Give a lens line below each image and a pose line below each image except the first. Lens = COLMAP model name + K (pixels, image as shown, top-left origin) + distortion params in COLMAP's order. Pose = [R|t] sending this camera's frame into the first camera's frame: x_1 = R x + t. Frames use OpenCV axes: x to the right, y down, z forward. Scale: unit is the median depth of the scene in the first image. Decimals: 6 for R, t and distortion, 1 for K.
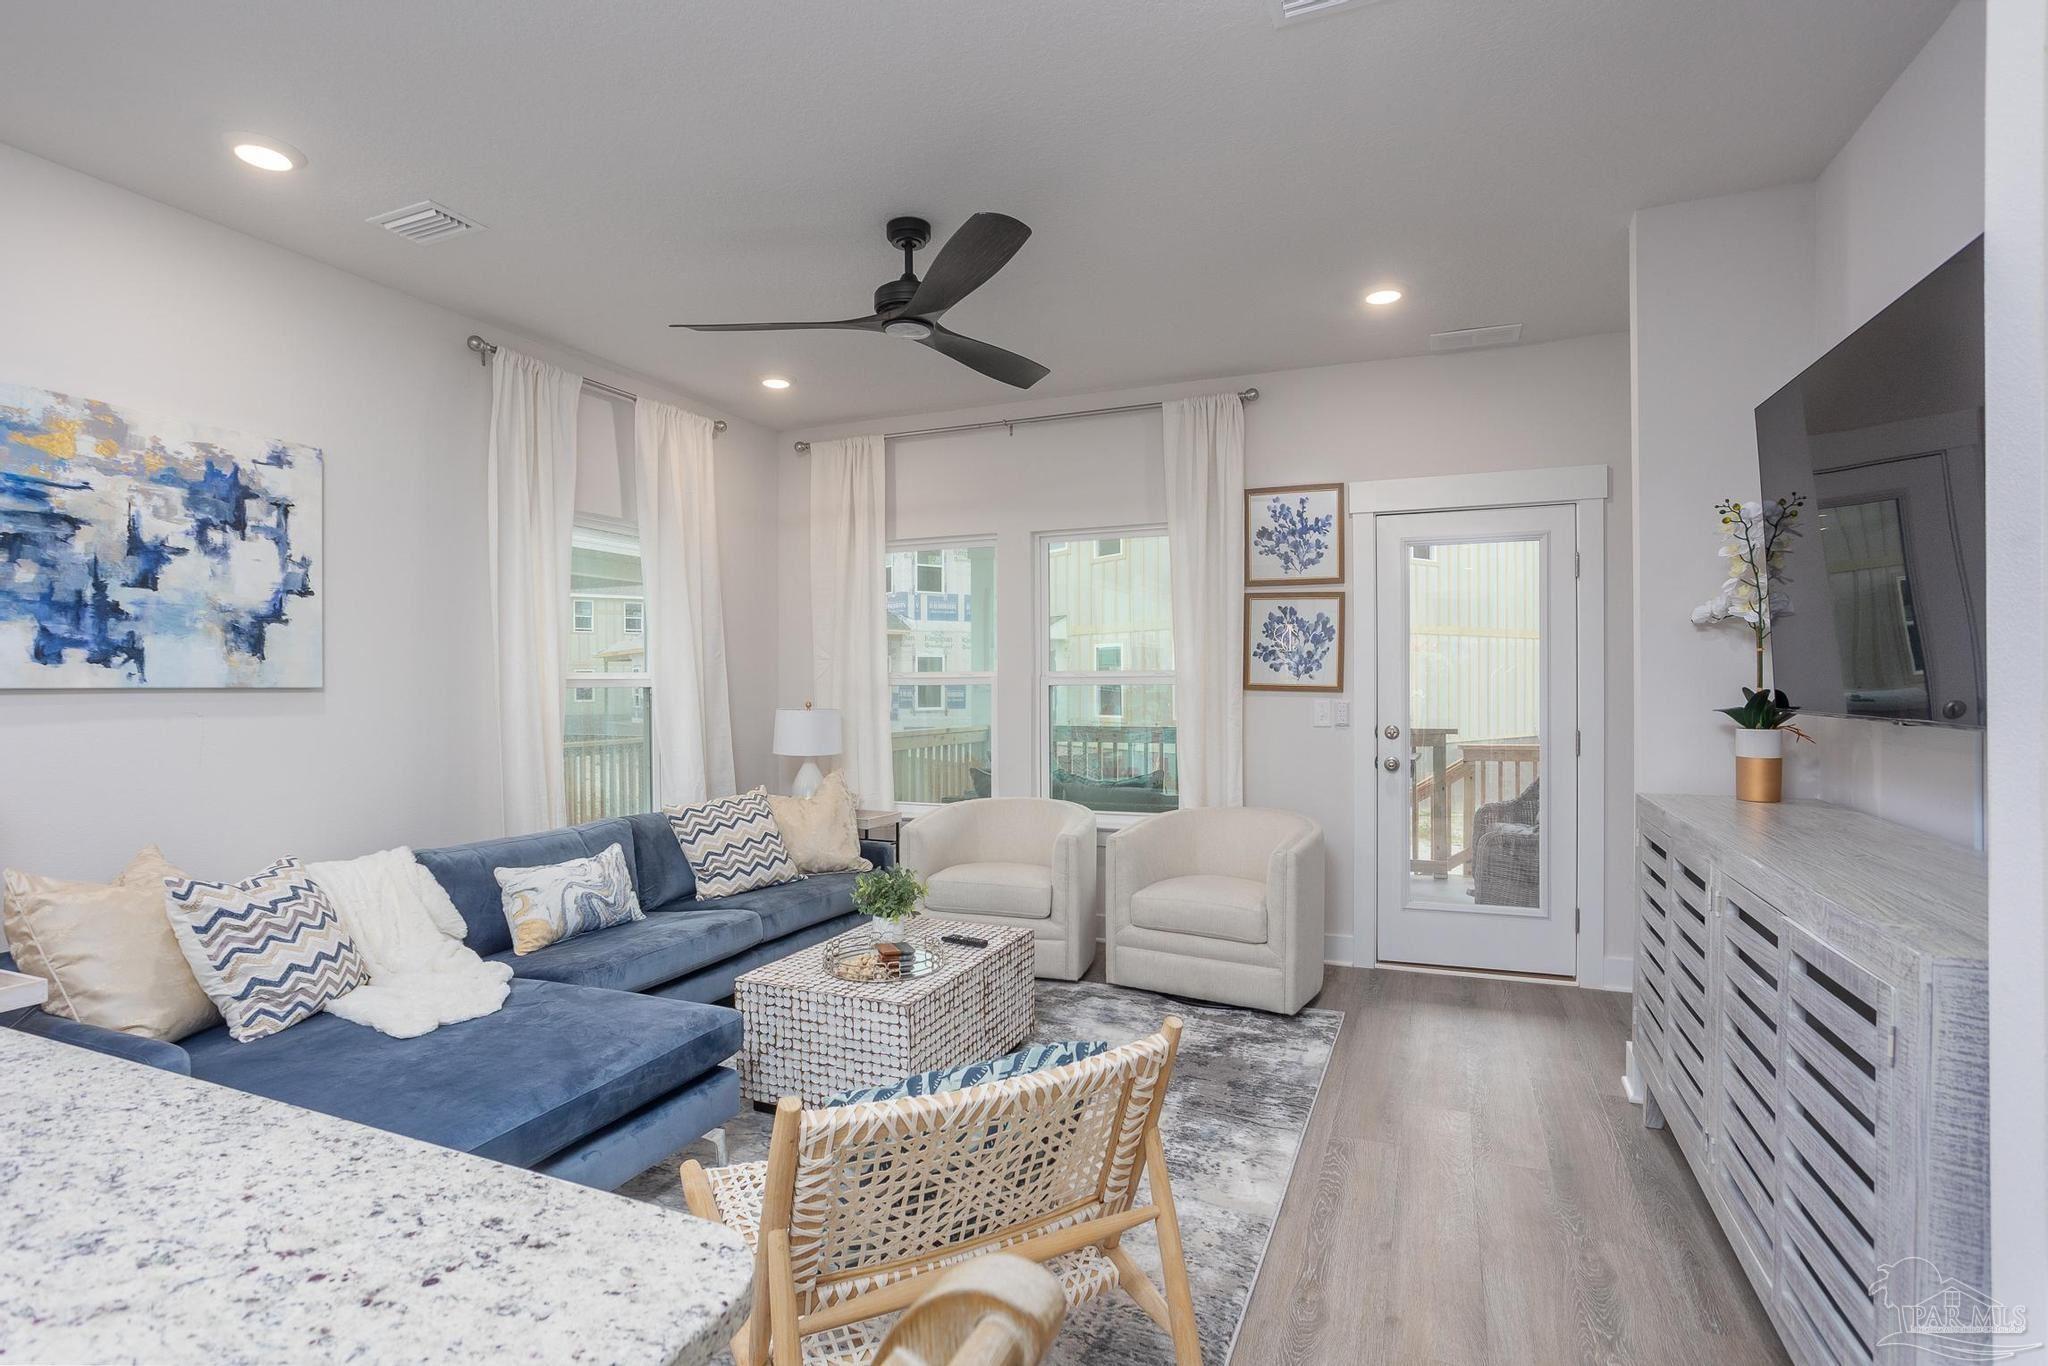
lens RADIAL K [[1012.3, 0, 1014.1], [0, 1012.3, 687.5], [0, 0, 1]] dist [-0.034959, 0.015879]
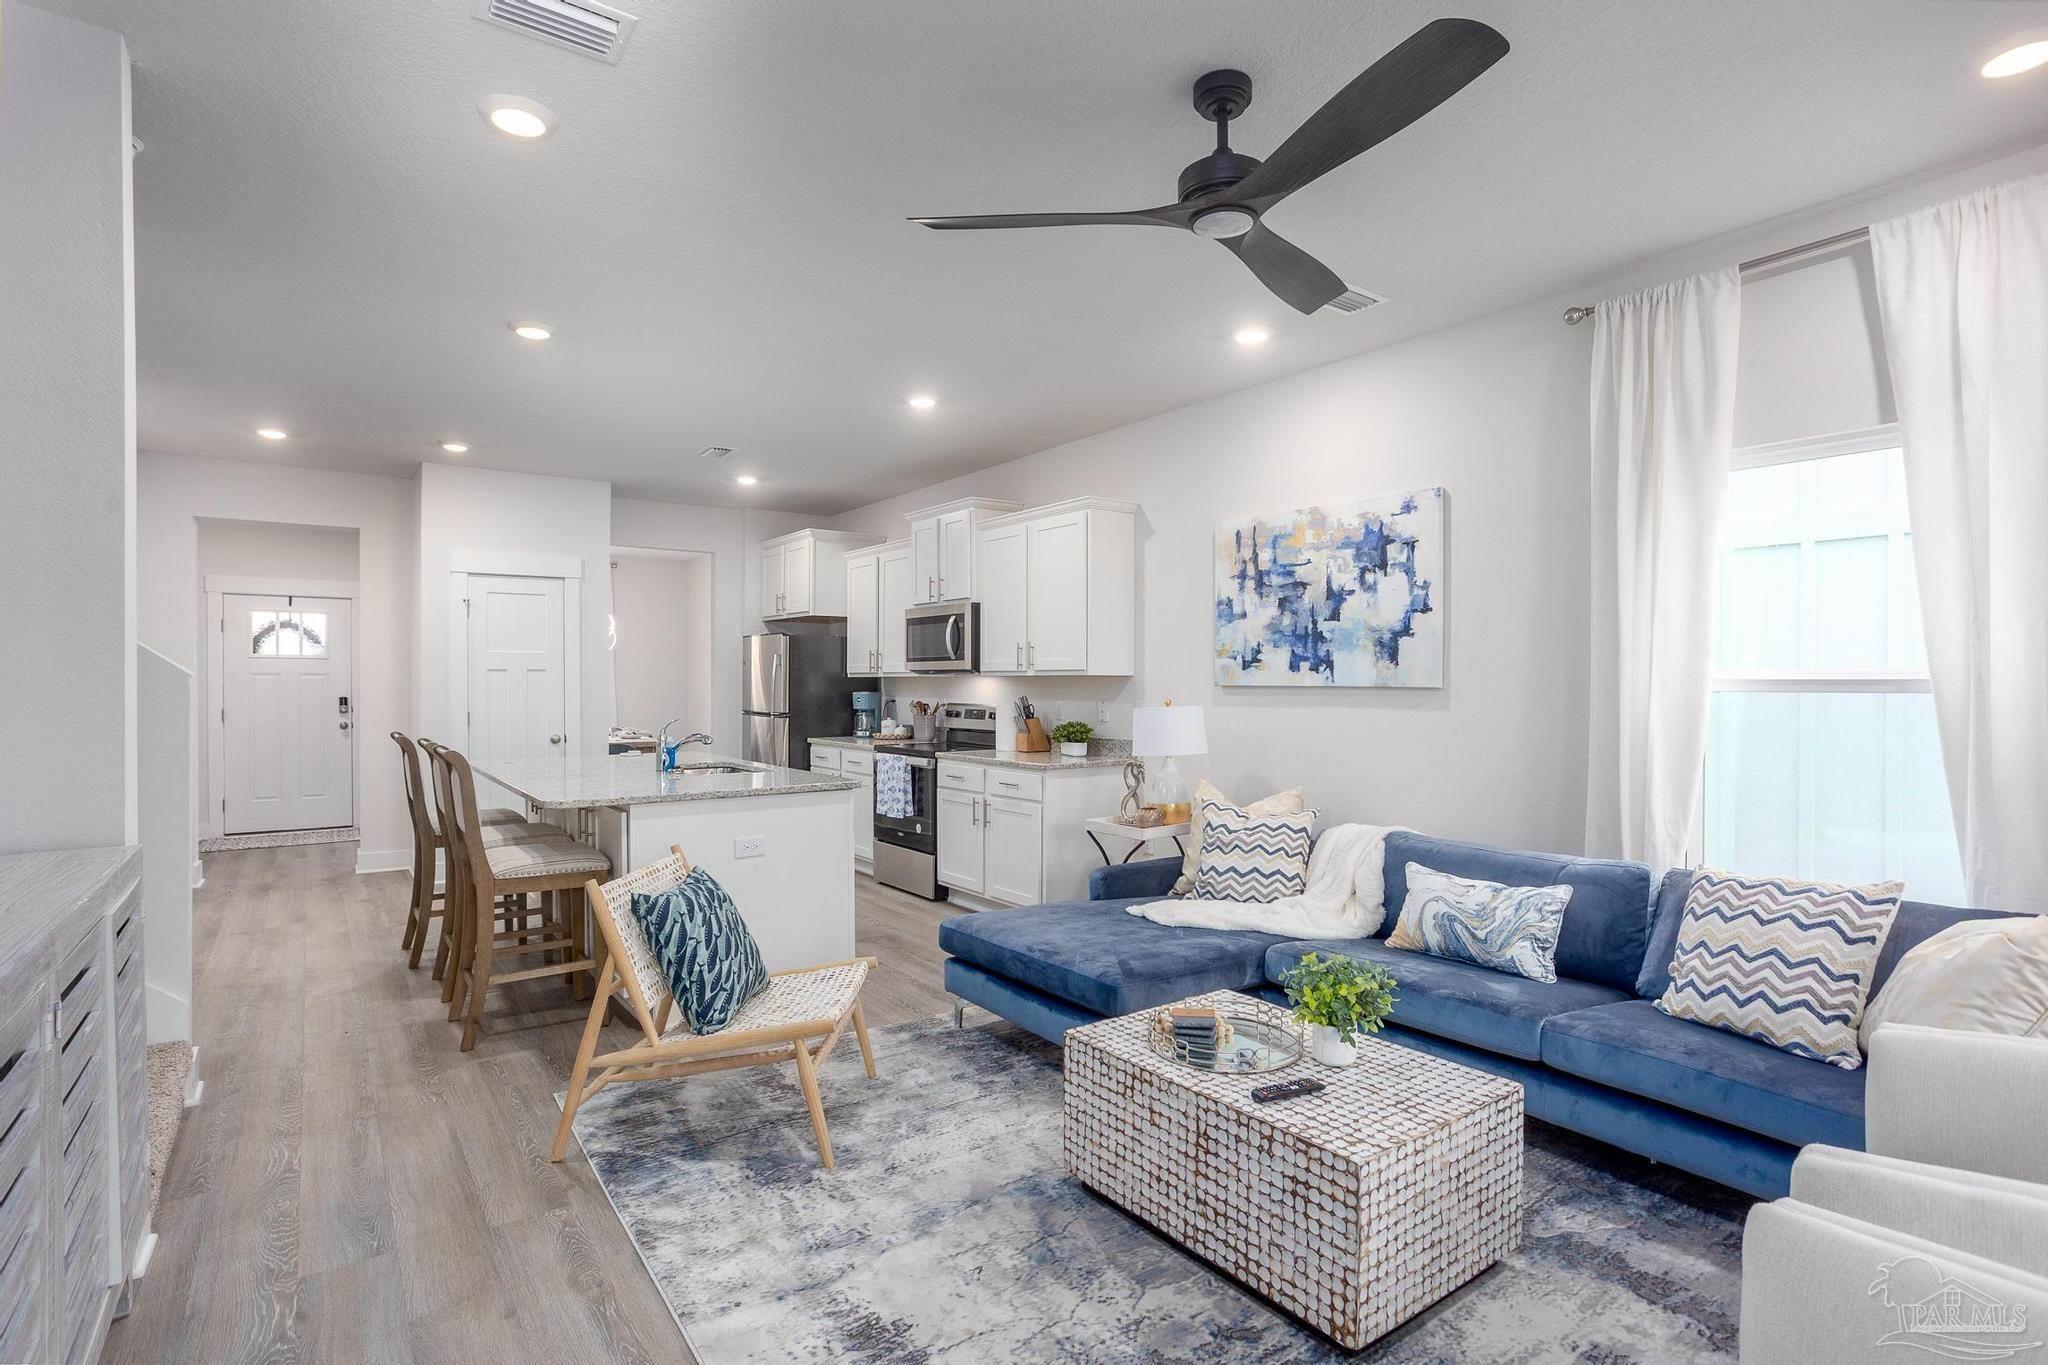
lens RADIAL K [[1012.3, 0, 1016.8], [0, 1012.3, 678.0], [0, 0, 1]] dist [-0.034959, 0.015879]
pose [[-0.526640, 0.003597, -0.850081, 0.573914], [-0.000877, 0.999988, 0.004775, -0.015807], [0.850088, 0.003260, -0.526631, 1.163951]]
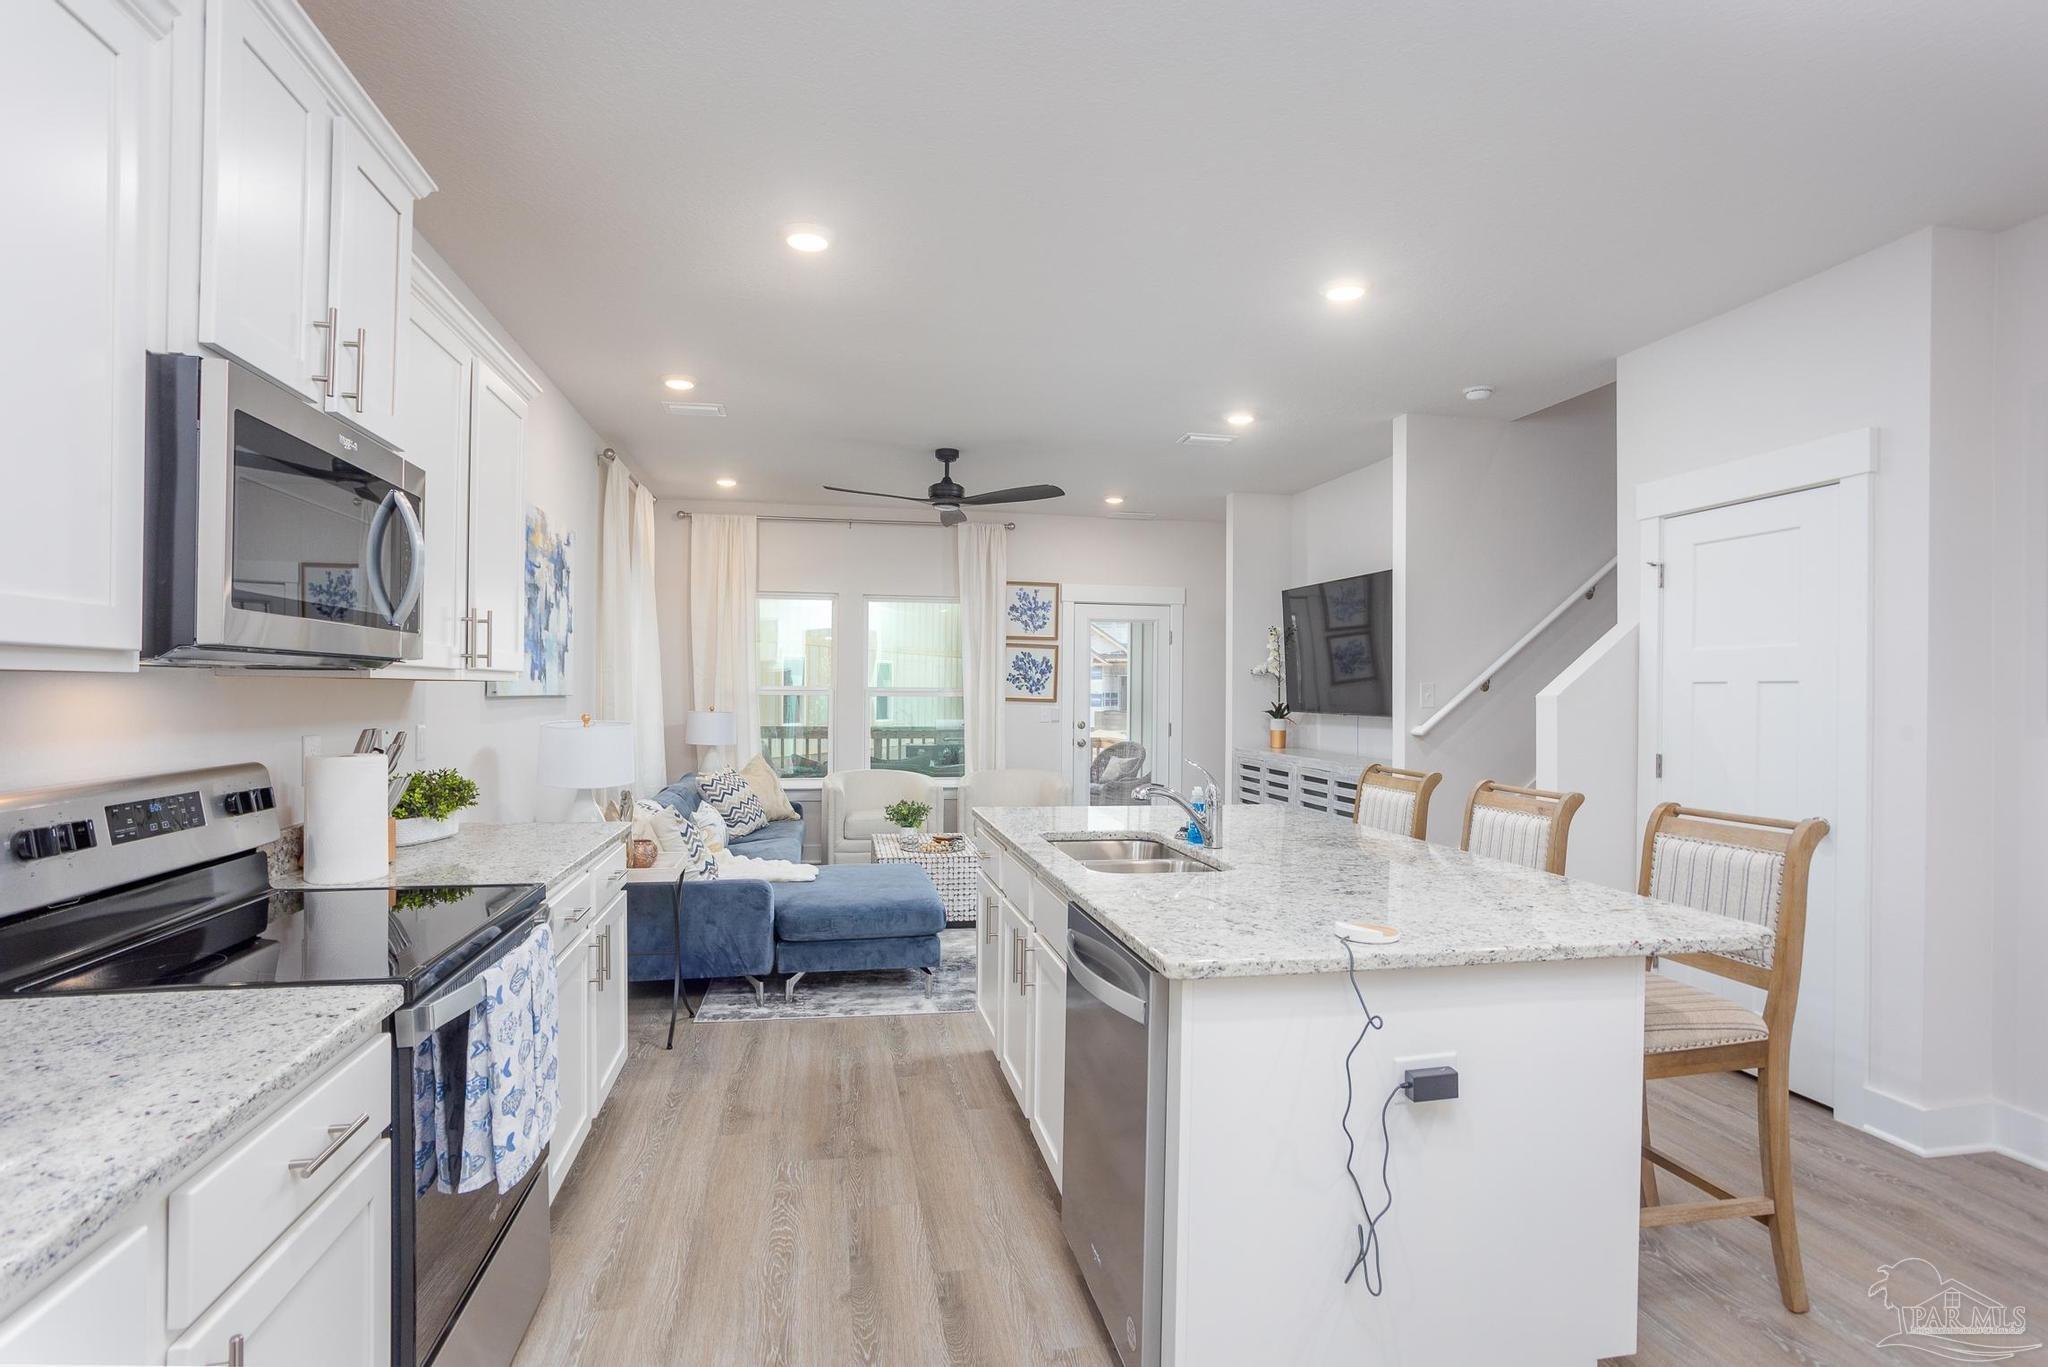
lens RADIAL K [[1012.3, 0, 1031.9], [0, 1012.3, 686.5], [0, 0, 1]] dist [-0.034959, 0.015879]
pose [[0.823139, 0.014323, 0.567659, -0.941757], [-0.010571, 0.999895, -0.009900, -0.006687], [-0.567741, 0.002148, 0.823204, -0.565972]]
